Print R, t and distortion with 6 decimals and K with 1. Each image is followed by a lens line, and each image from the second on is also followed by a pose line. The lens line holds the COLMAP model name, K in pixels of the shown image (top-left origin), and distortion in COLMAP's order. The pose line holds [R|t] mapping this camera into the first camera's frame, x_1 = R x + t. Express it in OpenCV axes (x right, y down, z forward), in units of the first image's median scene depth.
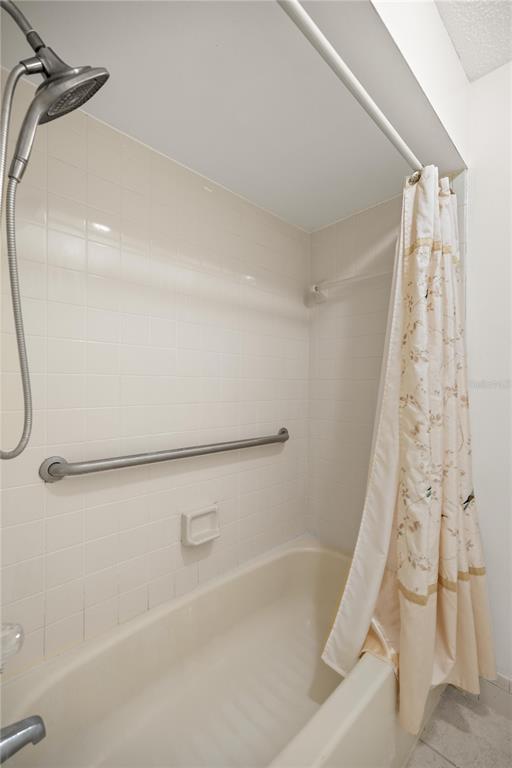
lens RADIAL K [[328.4, 0, 254.8], [0, 328.4, 385.5], [0, 0, 1]] dist [0.000533, 0.000550]
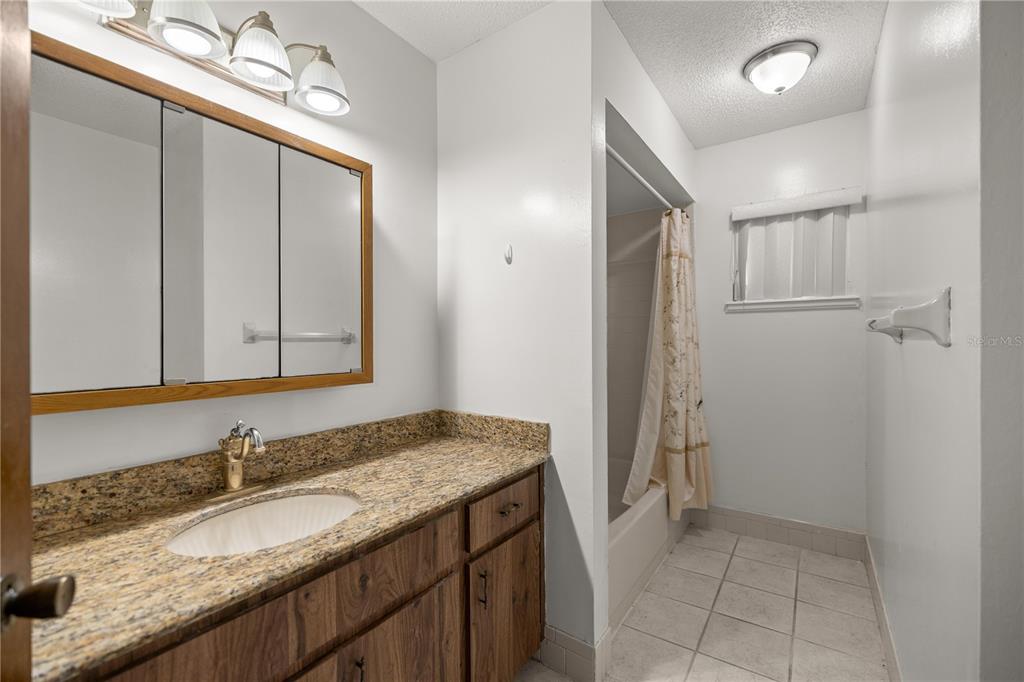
lens RADIAL K [[437.8, 0, 513.5], [0, 437.8, 340.6], [0, 0, 1]] dist [0.000533, 0.000550]
pose [[0.979477, -0.016530, 0.200879, -0.786121], [0.016707, 0.999860, 0.000814, 0.006493], [-0.200865, 0.002559, 0.979616, -1.085991]]
